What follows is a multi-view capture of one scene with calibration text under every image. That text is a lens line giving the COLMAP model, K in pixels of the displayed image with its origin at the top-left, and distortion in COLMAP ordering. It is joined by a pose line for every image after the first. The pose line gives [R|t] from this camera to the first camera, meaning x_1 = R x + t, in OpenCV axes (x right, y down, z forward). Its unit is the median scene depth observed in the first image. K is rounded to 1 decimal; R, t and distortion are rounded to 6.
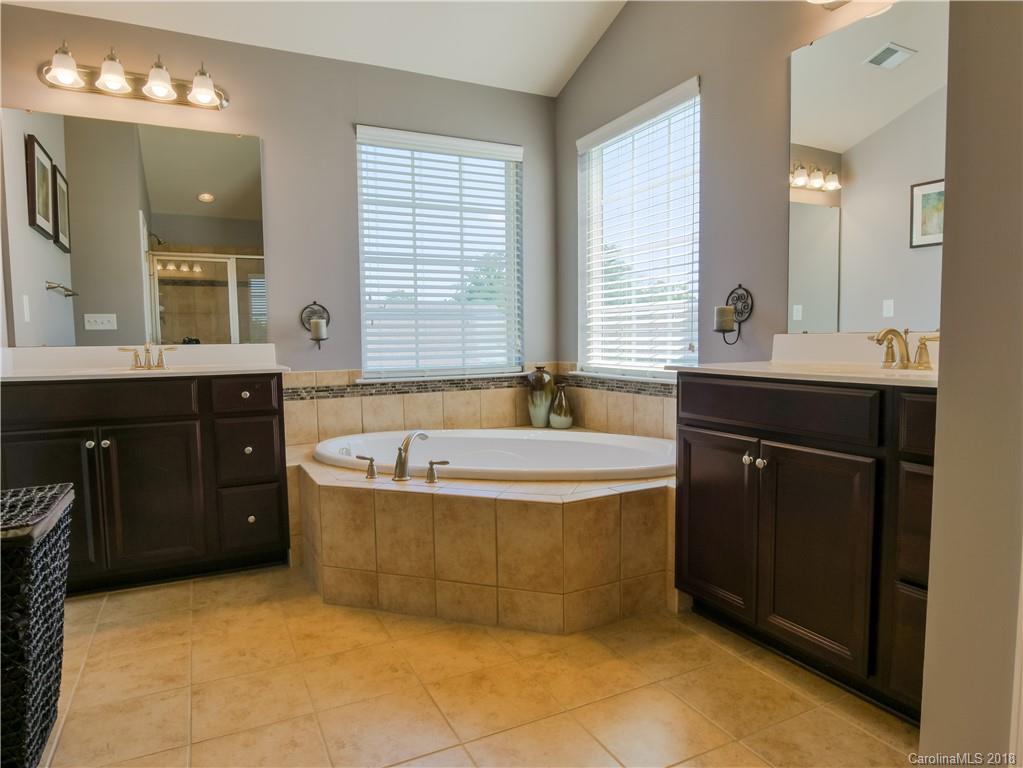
lens RADIAL K [[642.6, 0, 515.7], [0, 642.6, 385.7], [0, 0, 1]] dist [-0.002678, -0.014671]
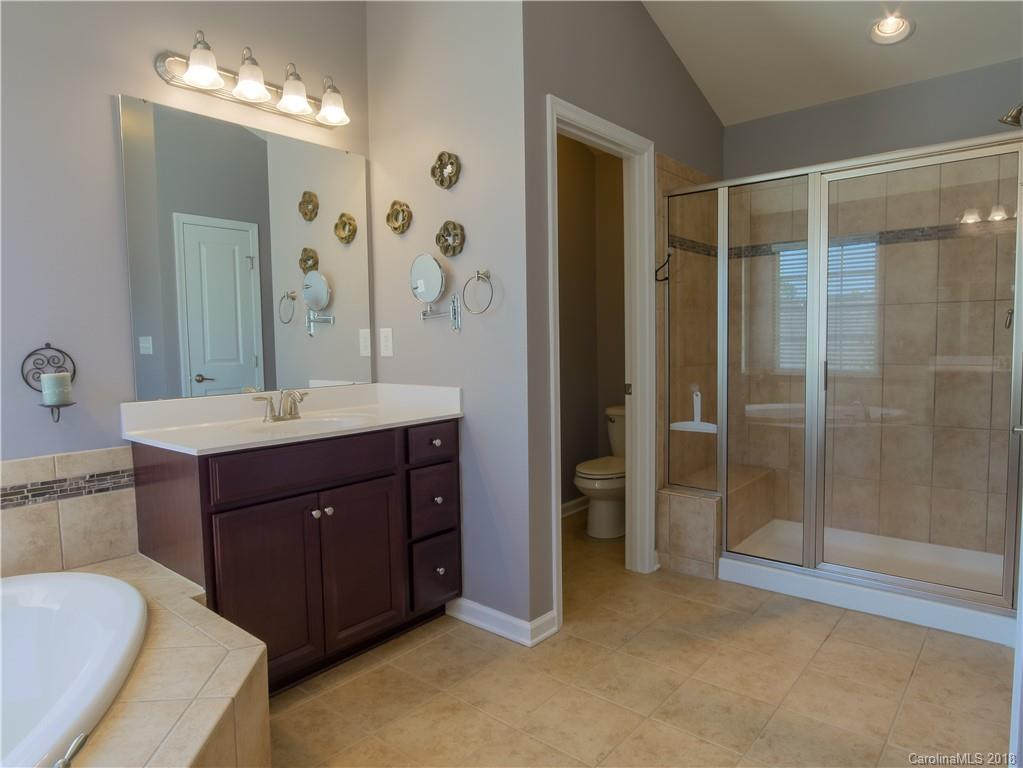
lens RADIAL K [[642.6, 0, 515.7], [0, 642.6, 385.7], [0, 0, 1]] dist [-0.002678, -0.014671]
pose [[-0.403514, -0.051151, 0.913543, -0.807710], [0.087183, 0.991744, 0.094039, -0.184675], [-0.910811, 0.117592, -0.395722, 1.131754]]
